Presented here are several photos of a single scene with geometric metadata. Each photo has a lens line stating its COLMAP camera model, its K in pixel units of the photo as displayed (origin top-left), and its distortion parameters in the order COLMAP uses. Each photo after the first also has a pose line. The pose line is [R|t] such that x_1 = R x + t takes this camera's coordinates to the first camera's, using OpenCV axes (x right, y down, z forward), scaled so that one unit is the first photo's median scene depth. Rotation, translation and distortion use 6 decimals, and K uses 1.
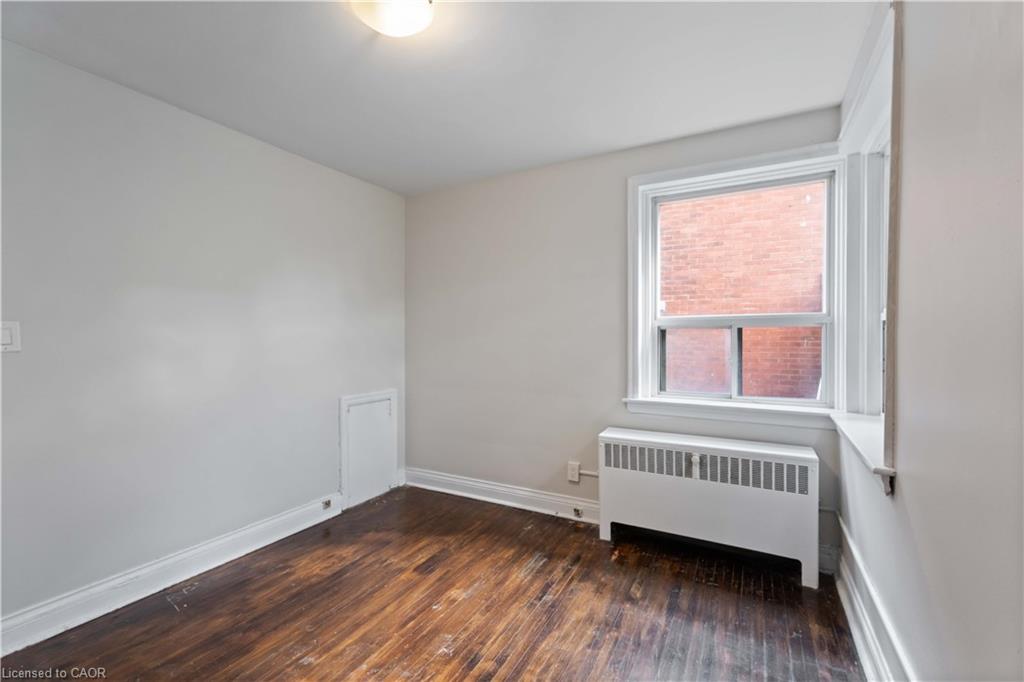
lens RADIAL K [[428.0, 0, 515.4], [0, 428.0, 336.9], [0, 0, 1]] dist [0.001460, -0.000578]
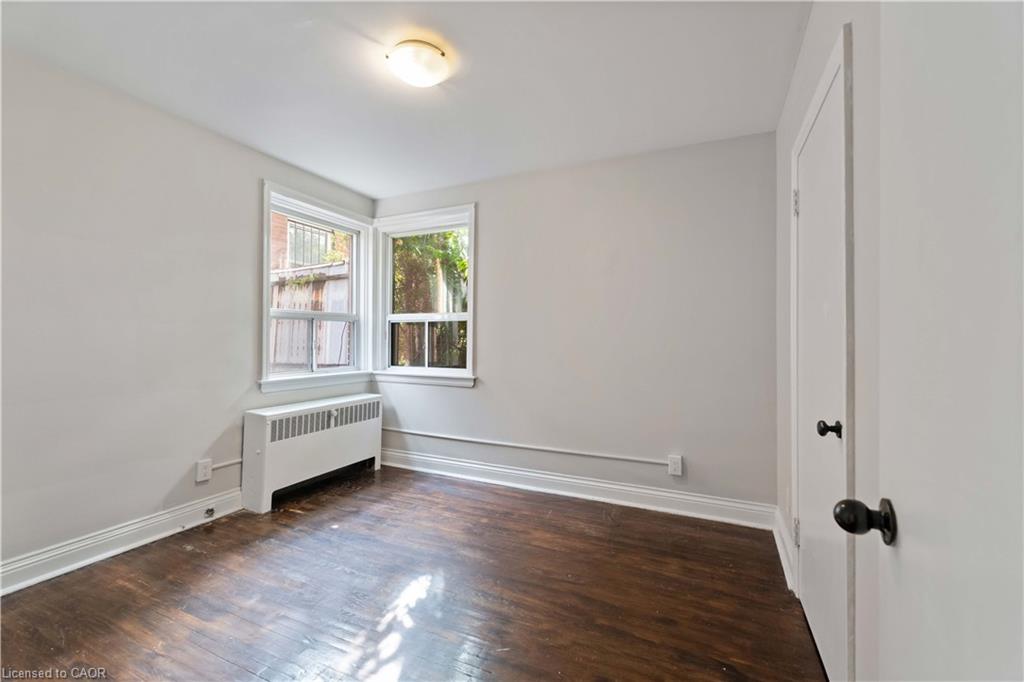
lens RADIAL K [[428.0, 0, 515.4], [0, 428.0, 336.9], [0, 0, 1]] dist [0.001460, -0.000578]
pose [[-0.066015, 0.007395, 0.997791, -0.981683], [-0.009093, 0.999927, -0.008013, 0.041245], [-0.997777, -0.009602, -0.065943, 0.490632]]
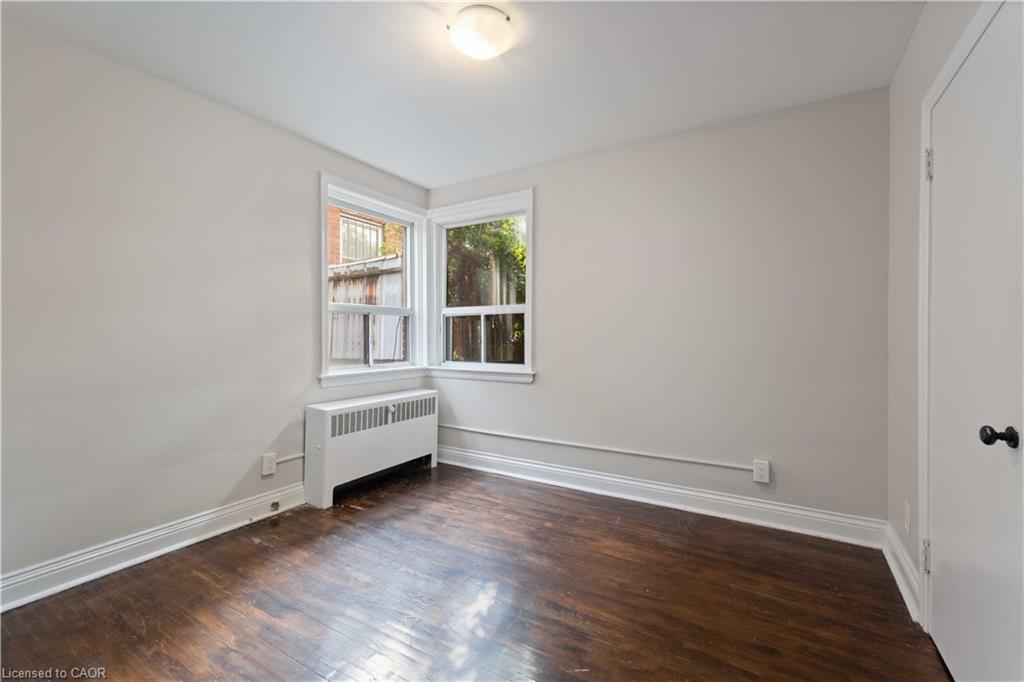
lens RADIAL K [[439.1, 0, 517.0], [0, 439.1, 339.3], [0, 0, 1]] dist [0.000346, 0.000324]
pose [[0.038701, -0.008717, 0.999213, -0.933984], [-0.003476, 0.999955, 0.008858, 0.048302], [-0.999245, -0.003816, 0.038669, 0.530191]]
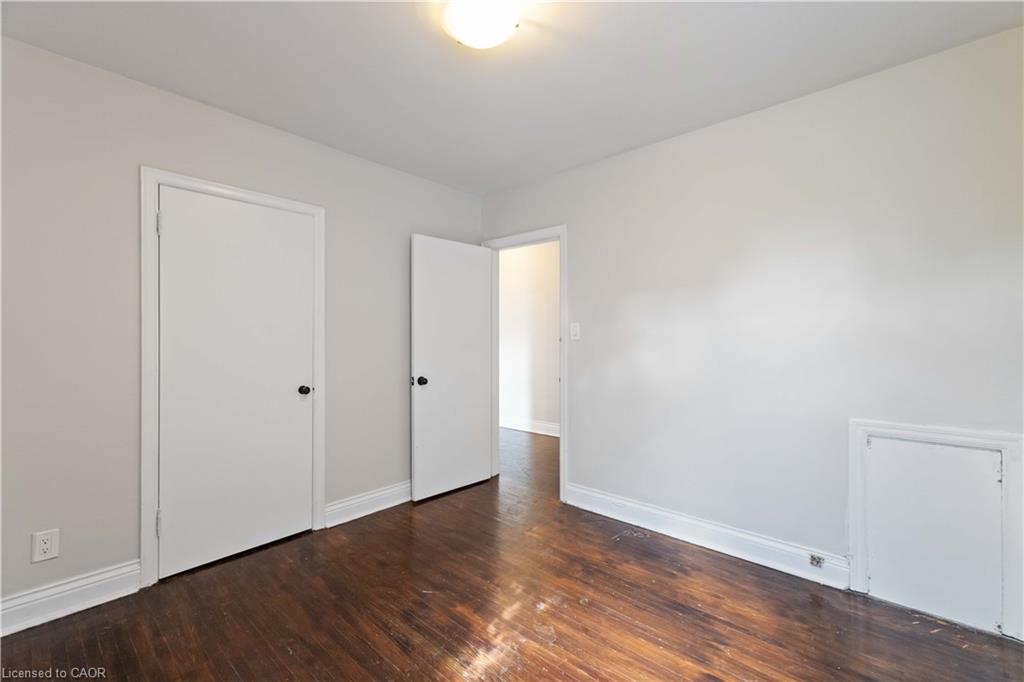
lens RADIAL K [[428.0, 0, 515.4], [0, 428.0, 336.9], [0, 0, 1]] dist [0.001460, -0.000578]
pose [[-0.220397, -0.000745, -0.975410, 0.455778], [0.003239, 0.999994, -0.001496, 0.017803], [0.975405, -0.003489, -0.220393, 0.815559]]
